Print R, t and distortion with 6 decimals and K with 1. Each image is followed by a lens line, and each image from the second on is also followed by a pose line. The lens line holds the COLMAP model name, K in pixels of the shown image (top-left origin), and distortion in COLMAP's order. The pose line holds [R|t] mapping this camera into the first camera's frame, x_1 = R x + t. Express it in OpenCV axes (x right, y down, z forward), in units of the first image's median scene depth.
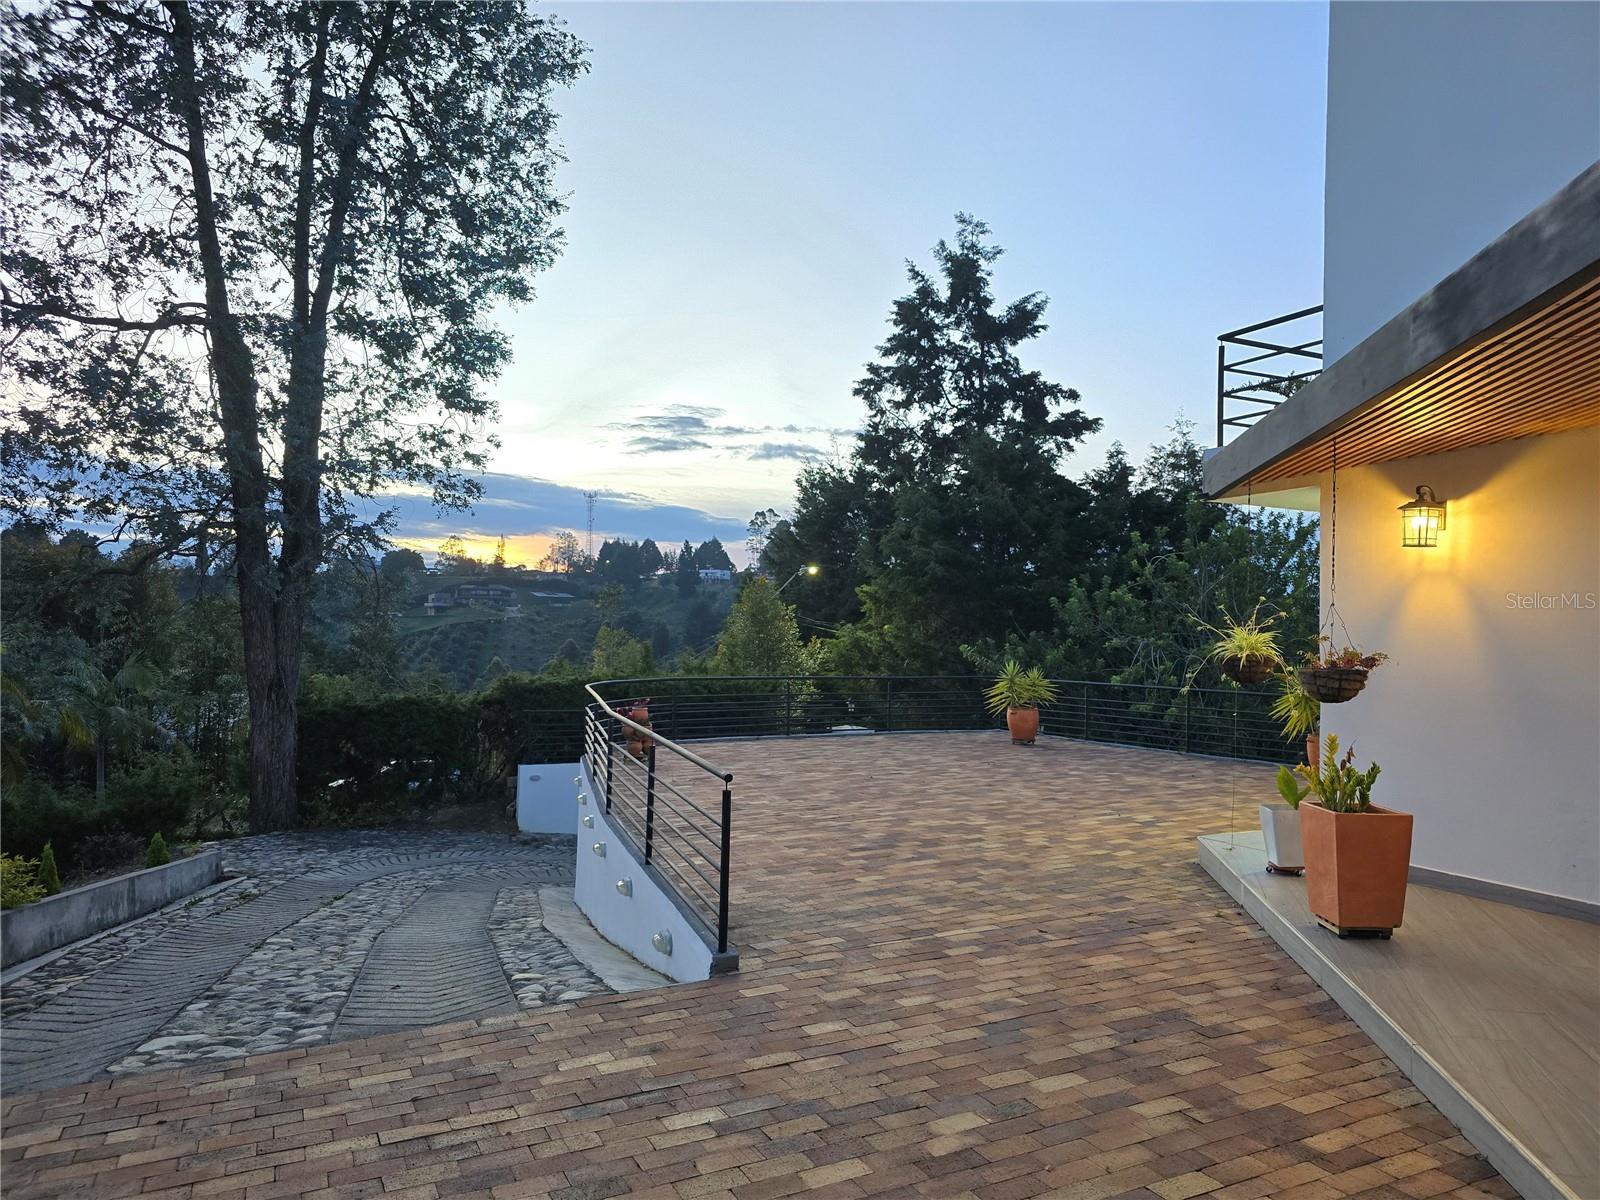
lens RADIAL K [[1067.1, 0, 810.5], [0, 1067.1, 614.8], [0, 0, 1]] dist [0.038039, -0.024514]
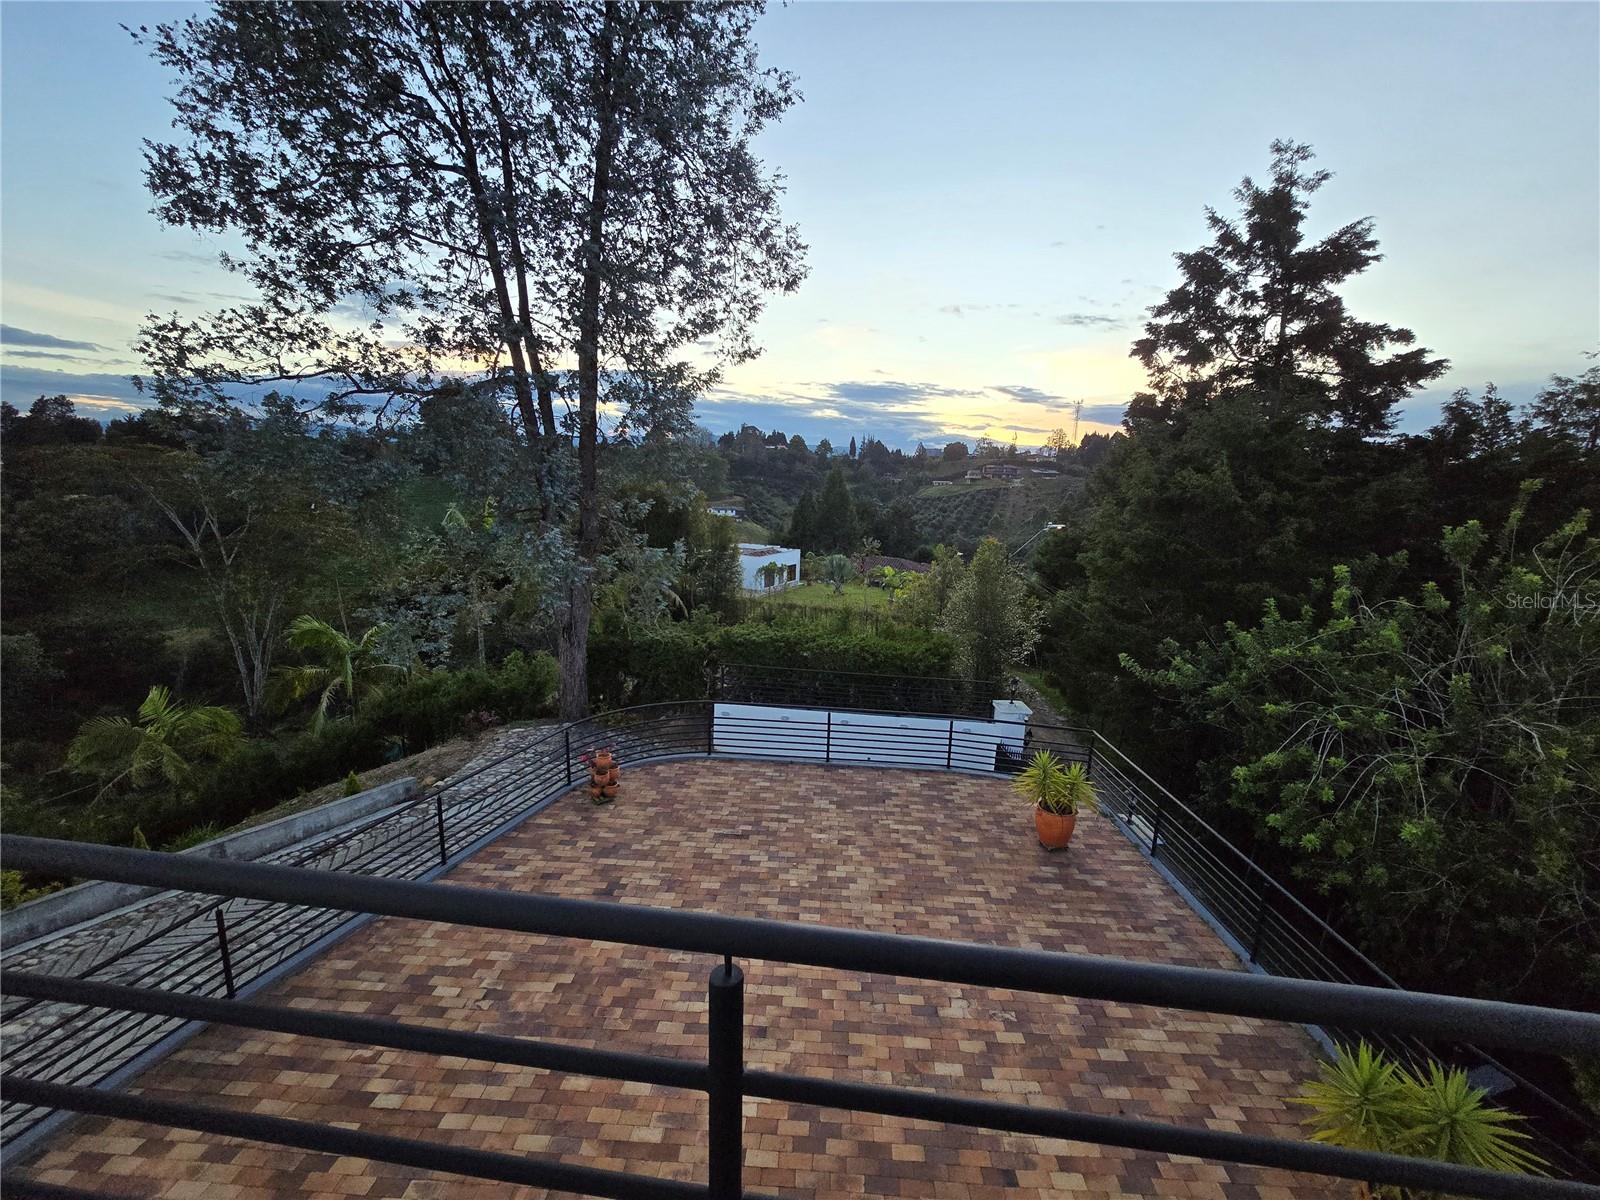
lens RADIAL K [[653.3, 0, 811.0], [0, 653.3, 592.8], [0, 0, 1]] dist [-0.003563, 0.000294]
pose [[0.828672, 0.112238, -0.548367, 0.253076], [-0.016302, 0.984114, 0.176790, -0.136072], [0.559498, -0.137562, 0.817337, 0.426933]]
